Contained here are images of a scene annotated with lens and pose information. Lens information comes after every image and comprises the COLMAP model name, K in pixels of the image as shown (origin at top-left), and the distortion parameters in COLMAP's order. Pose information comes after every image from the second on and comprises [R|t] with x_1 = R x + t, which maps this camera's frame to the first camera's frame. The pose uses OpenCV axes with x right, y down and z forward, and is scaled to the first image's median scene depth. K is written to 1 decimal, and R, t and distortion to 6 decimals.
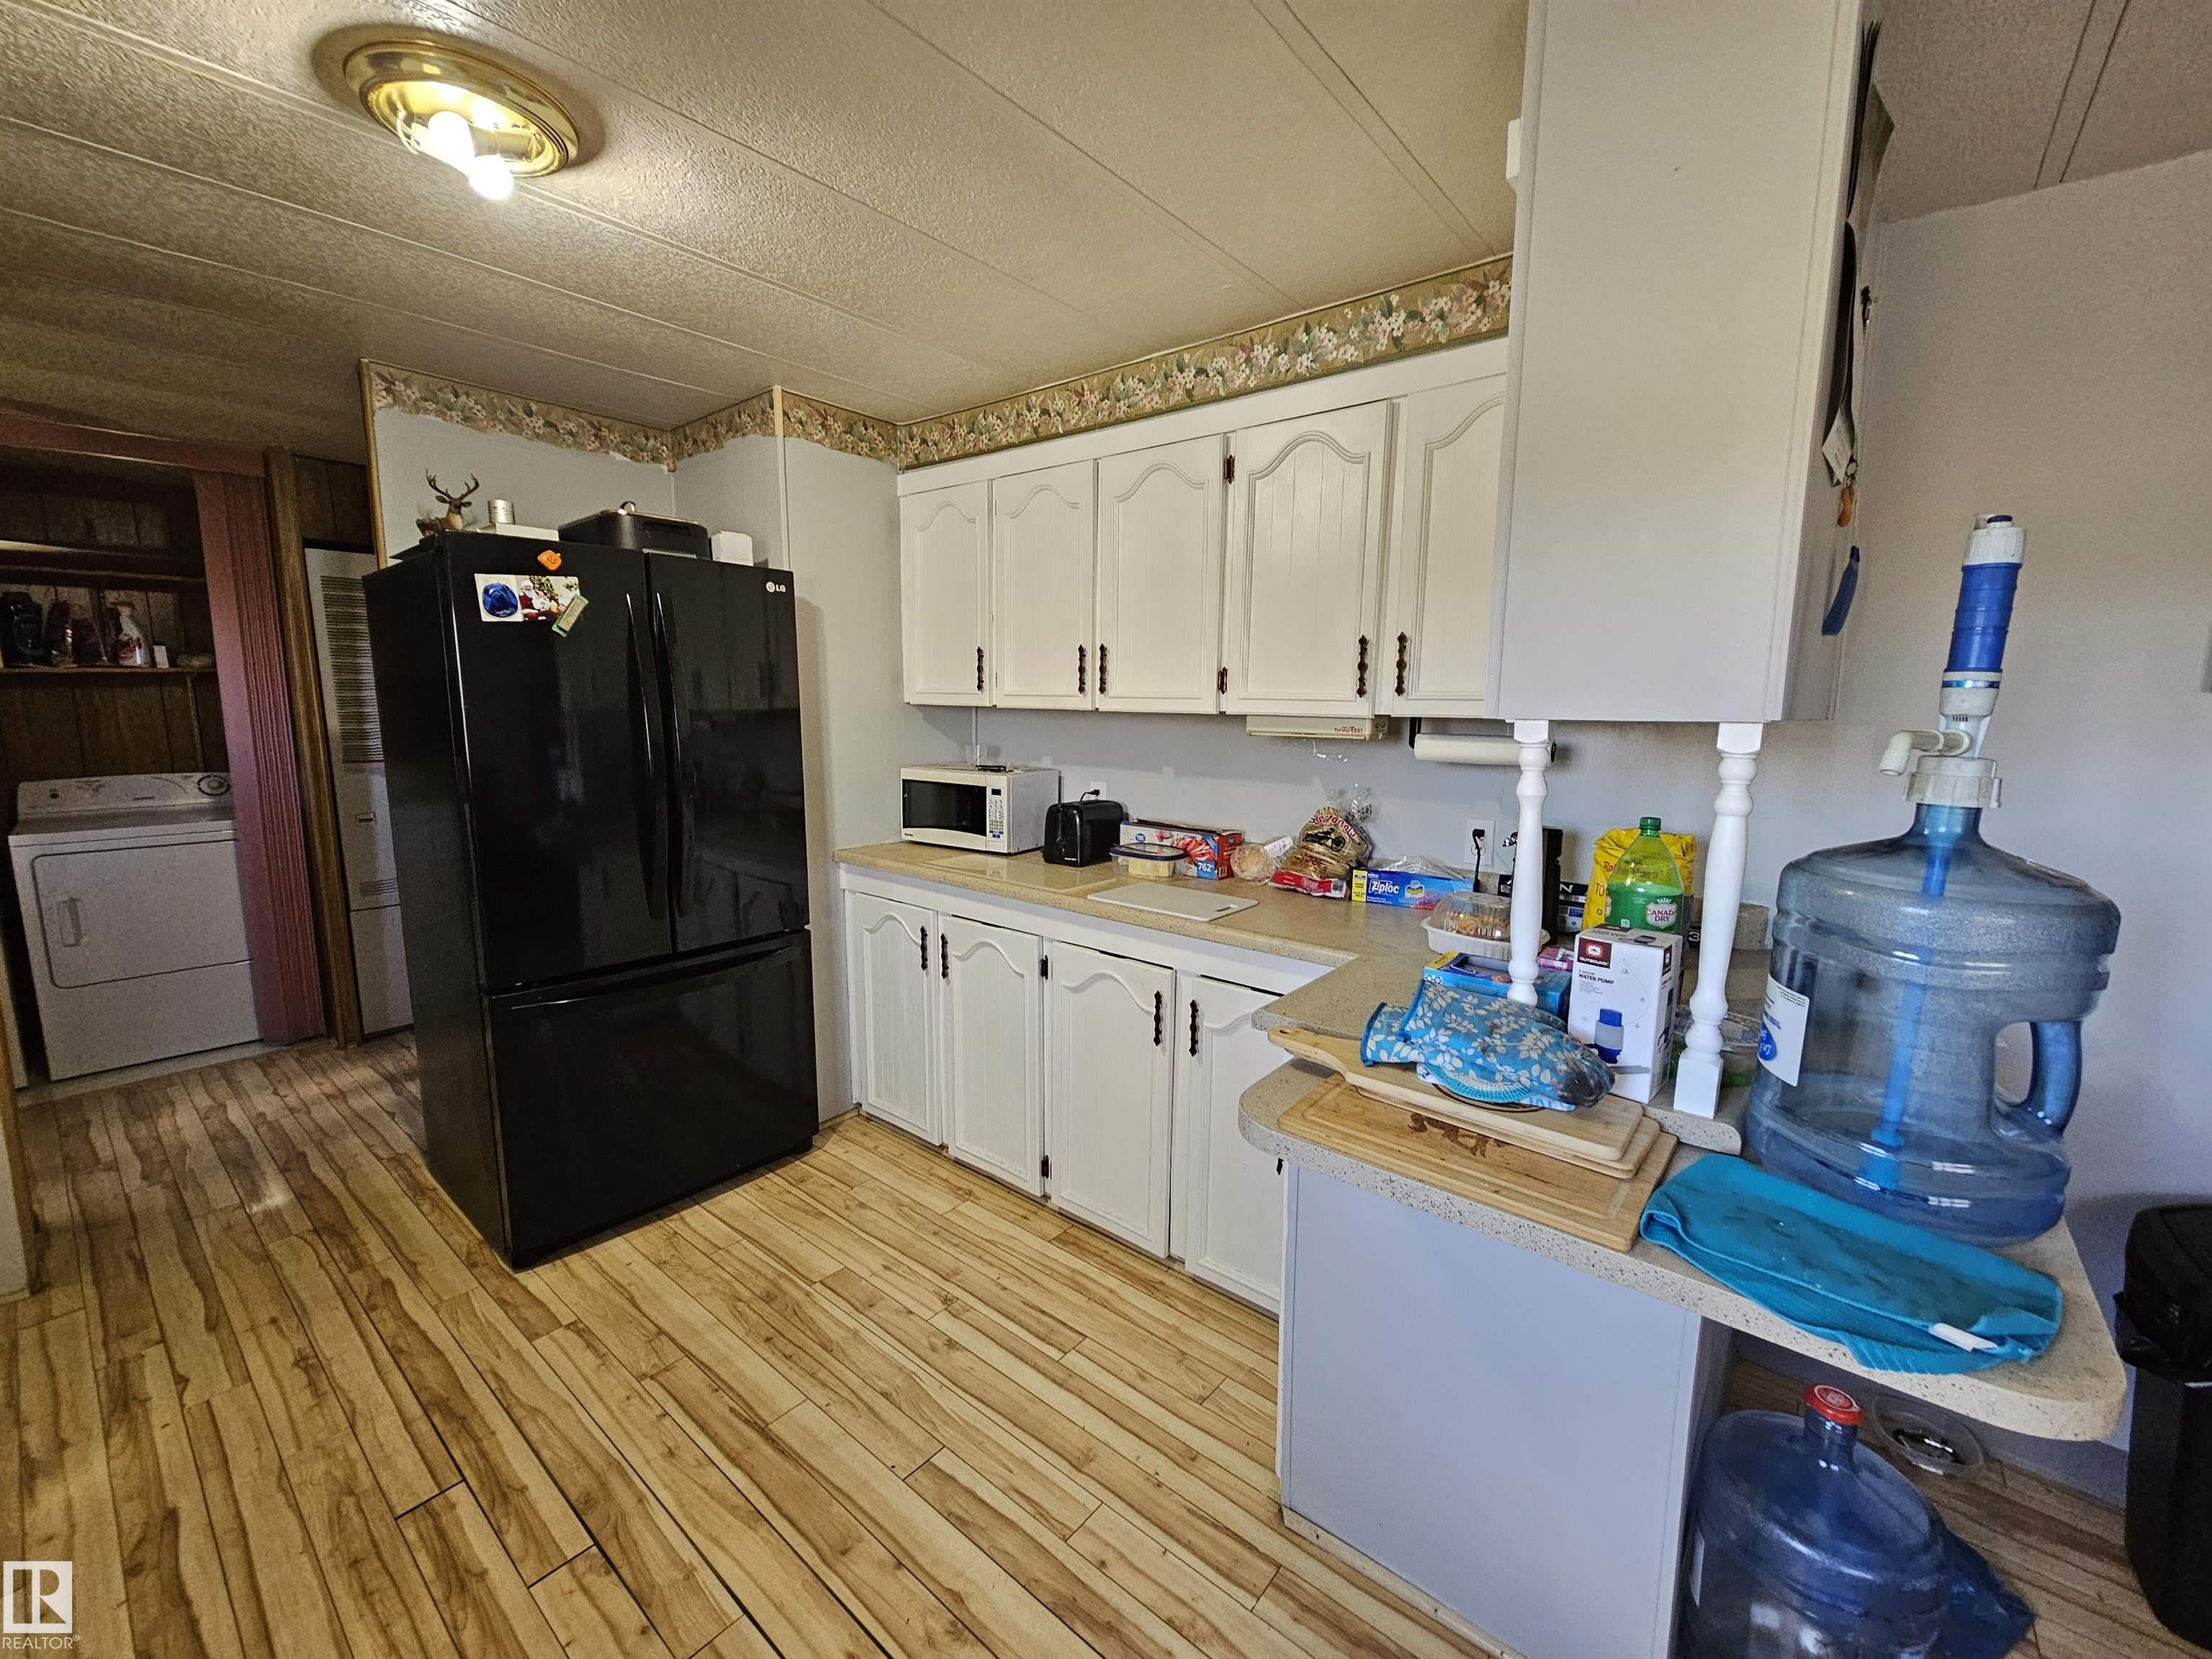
lens RADIAL K [[905.3, 0, 1114.5], [0, 905.3, 836.3], [0, 0, 1]] dist [-0.000699, -0.000376]
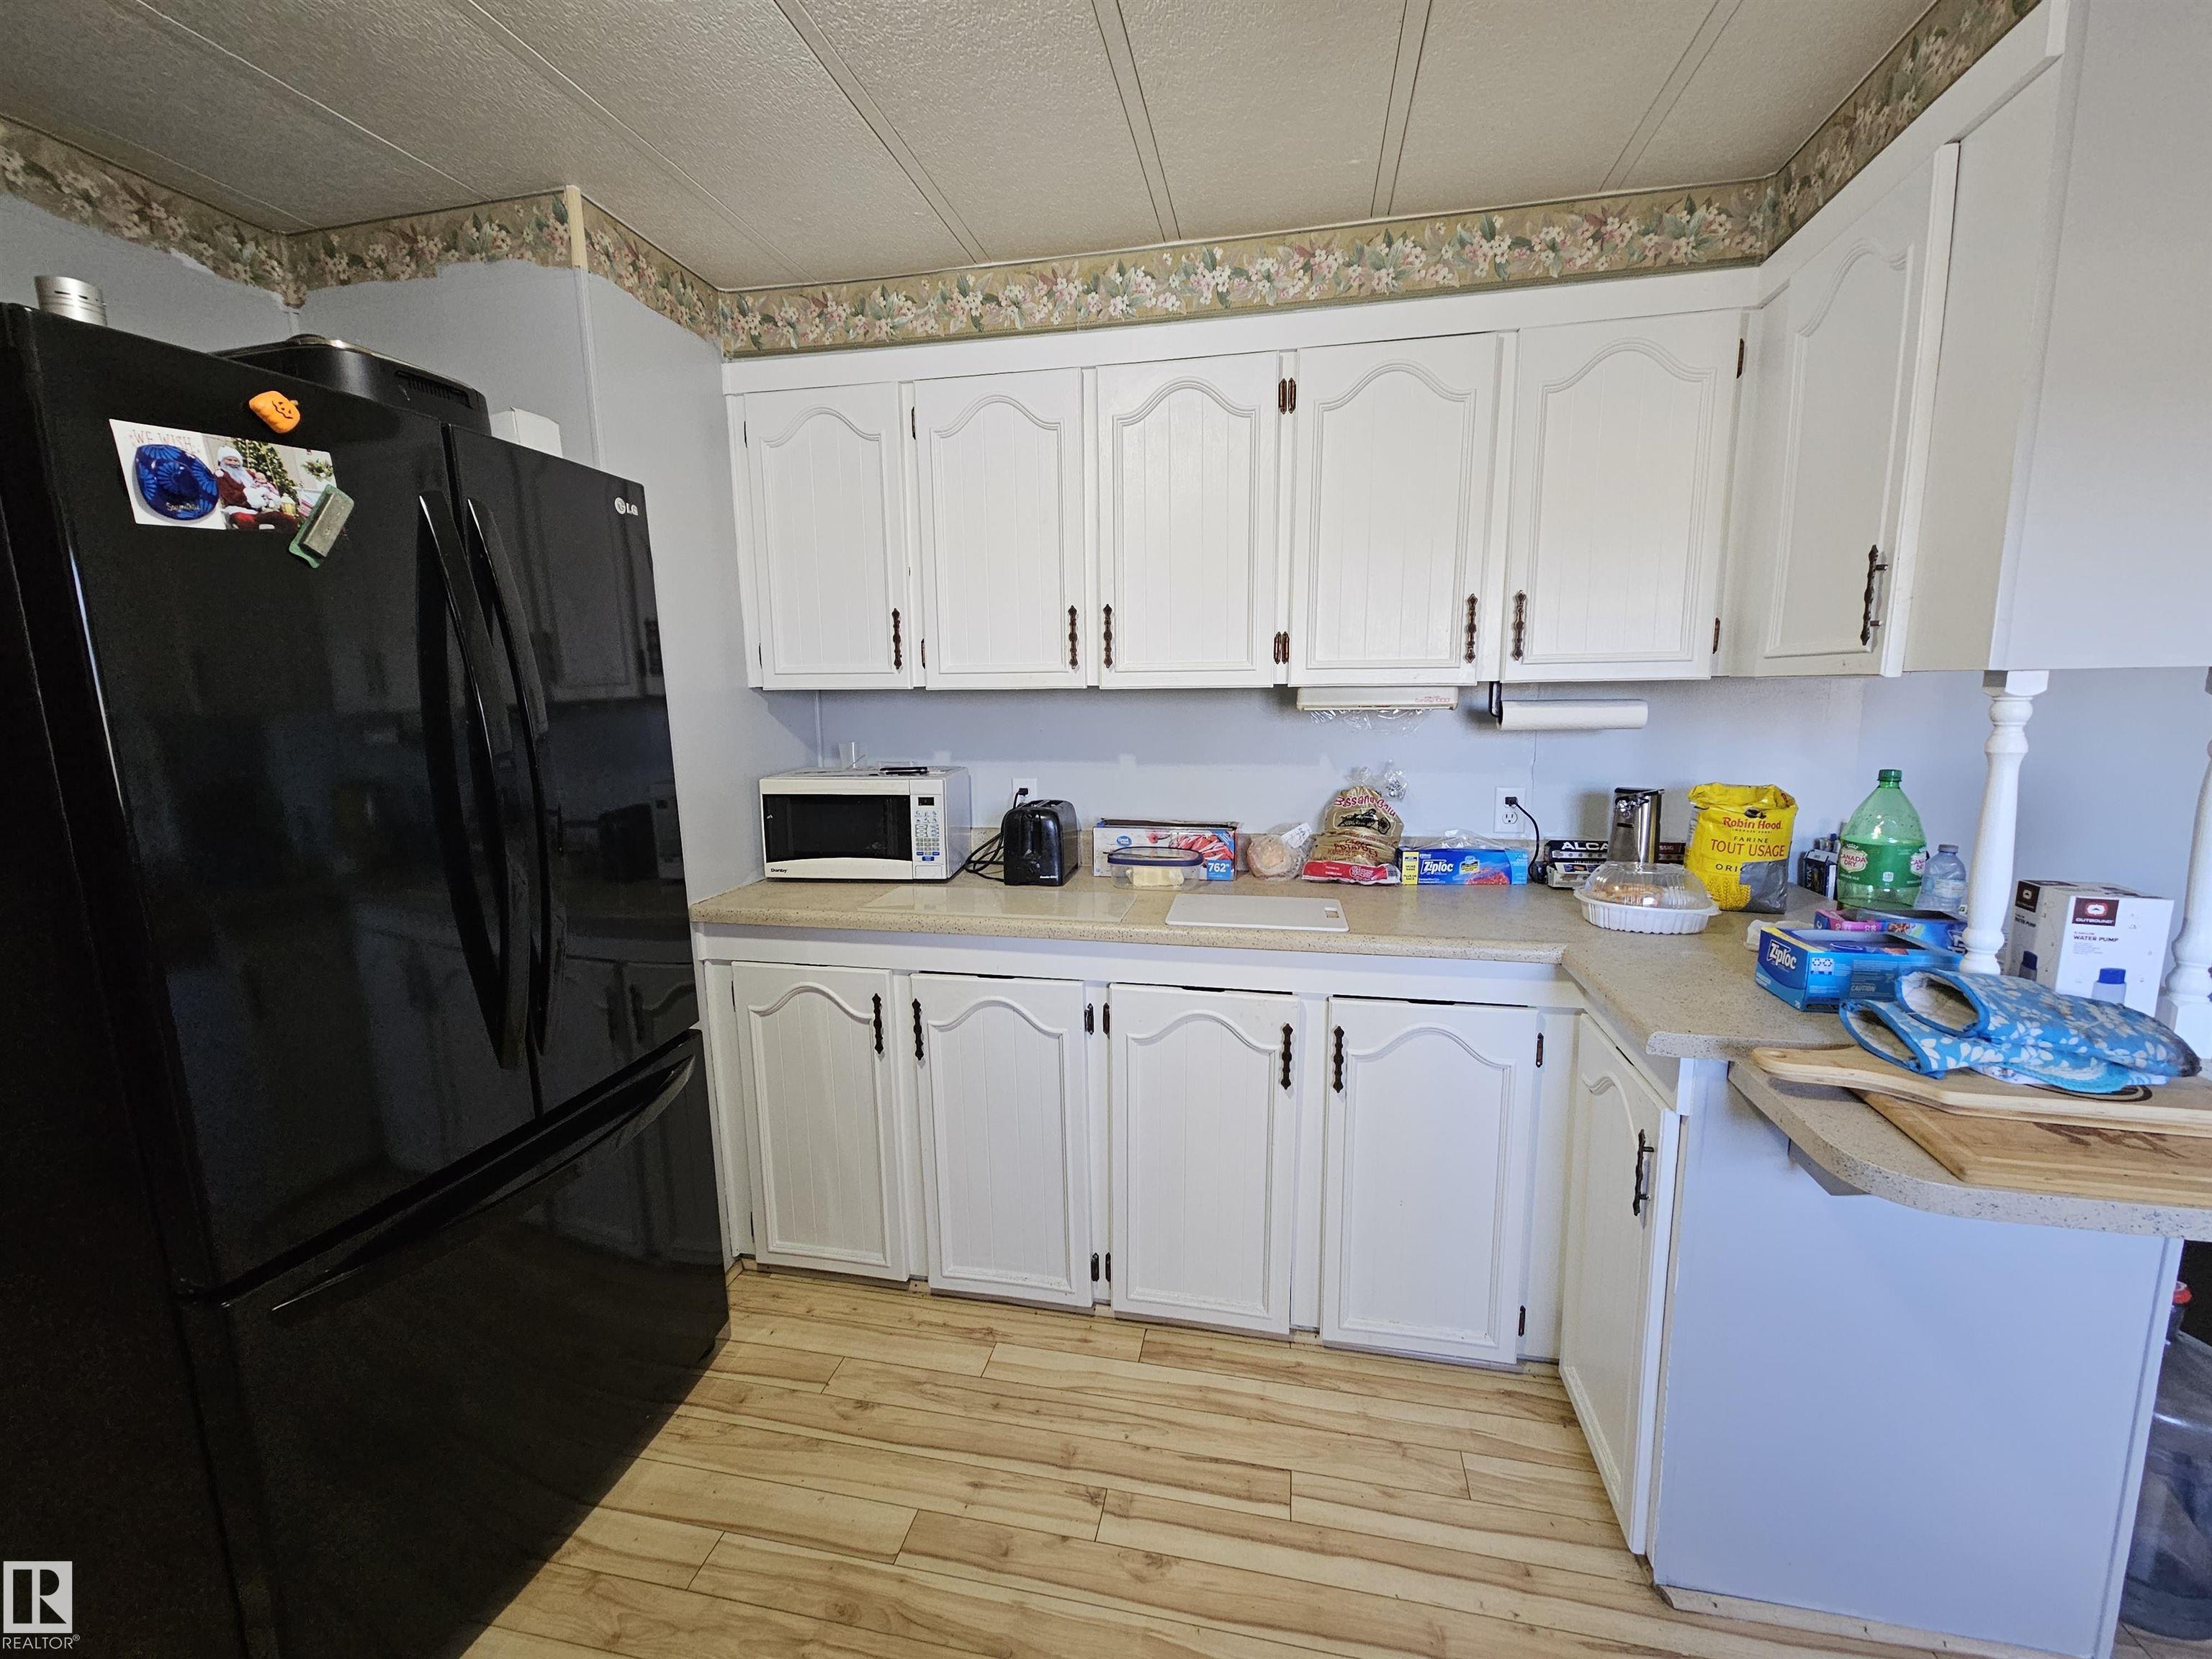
lens RADIAL K [[899.8, 0, 1104.3], [0, 899.8, 830.2], [0, 0, 1]] dist [0.001163, -0.000944]
pose [[0.887188, -0.097614, 0.450964, -0.380643], [0.092135, 0.995161, 0.034151, -0.040378], [-0.452115, 0.011251, 0.891889, 0.287198]]
